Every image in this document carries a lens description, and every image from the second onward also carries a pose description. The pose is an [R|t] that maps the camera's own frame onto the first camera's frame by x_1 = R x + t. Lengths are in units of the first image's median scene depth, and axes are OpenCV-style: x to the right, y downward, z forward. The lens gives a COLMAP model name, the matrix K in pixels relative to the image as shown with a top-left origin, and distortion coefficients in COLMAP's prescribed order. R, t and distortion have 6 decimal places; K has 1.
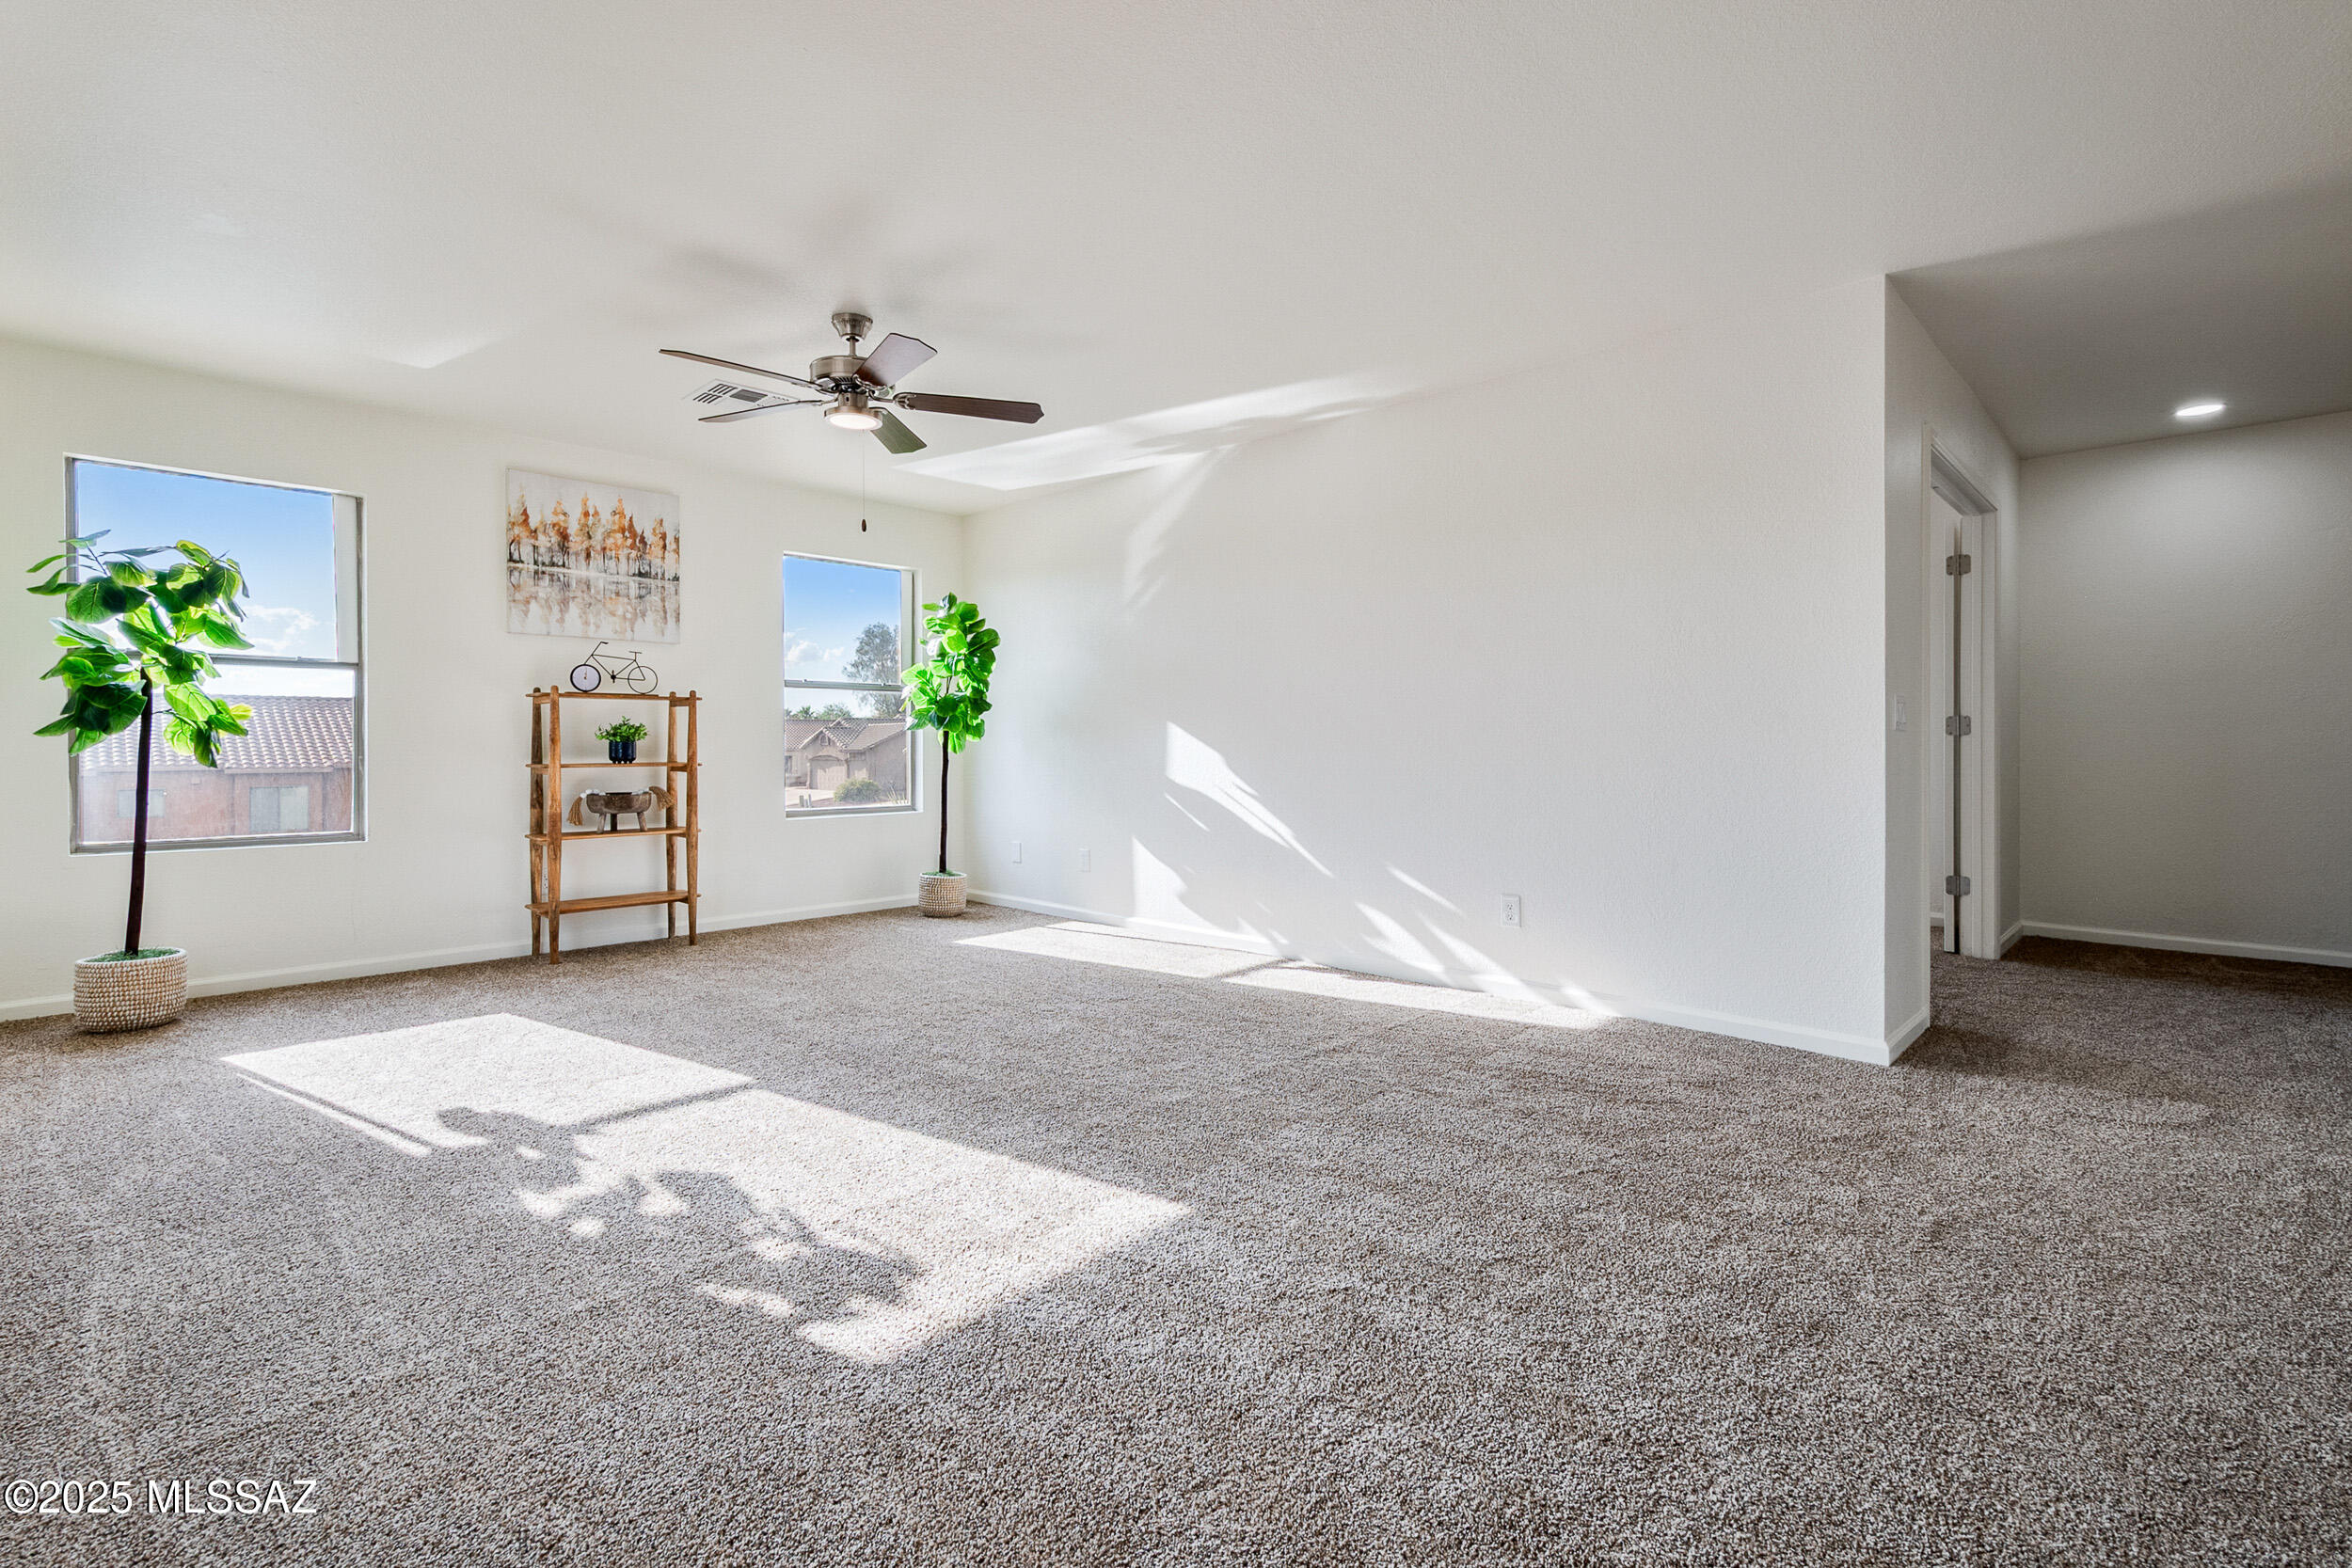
lens RADIAL K [[1059.5, 0, 1167.5], [0, 1059.5, 761.7], [0, 0, 1]] dist [0.003424, 0.000635]
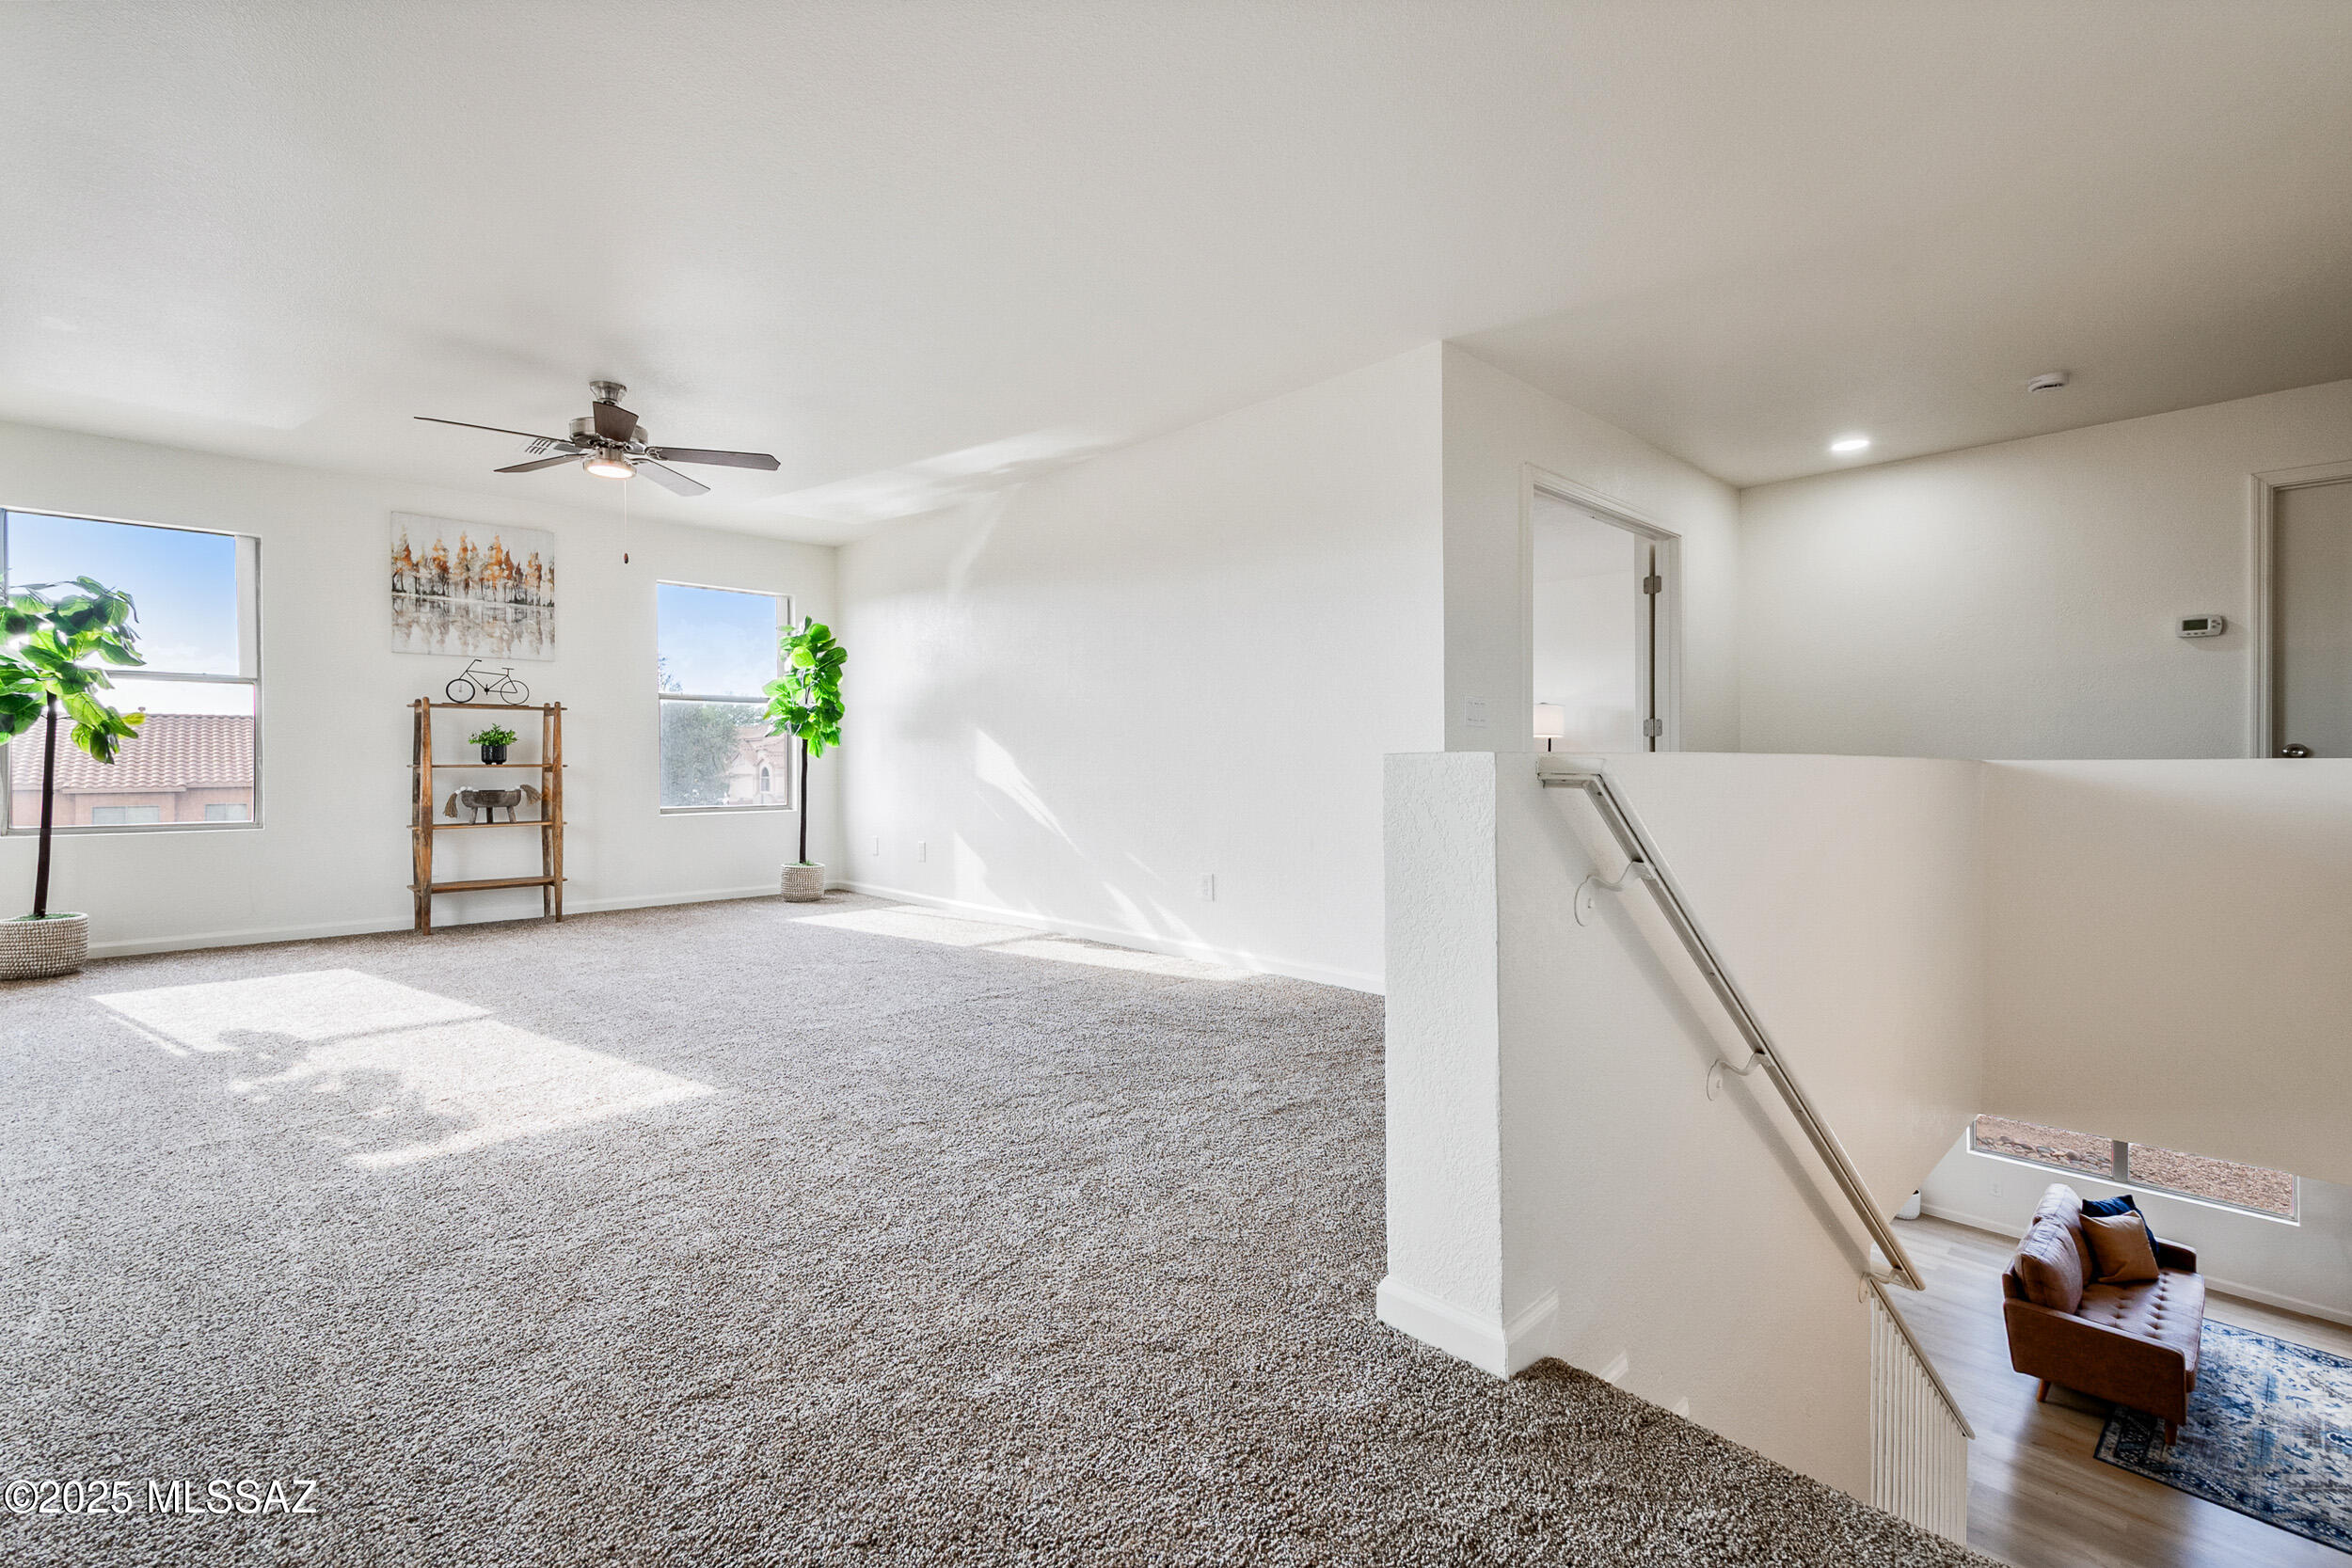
lens RADIAL K [[1019.4, 0, 1176.0], [0, 1019.4, 784.0], [0, 0, 1]] dist [0.000033, -0.000503]
pose [[0.999587, -0.002157, -0.028663, 0.266300], [0.002283, 0.999988, 0.004355, 0.020030], [0.028653, -0.004418, 0.999580, -0.093497]]
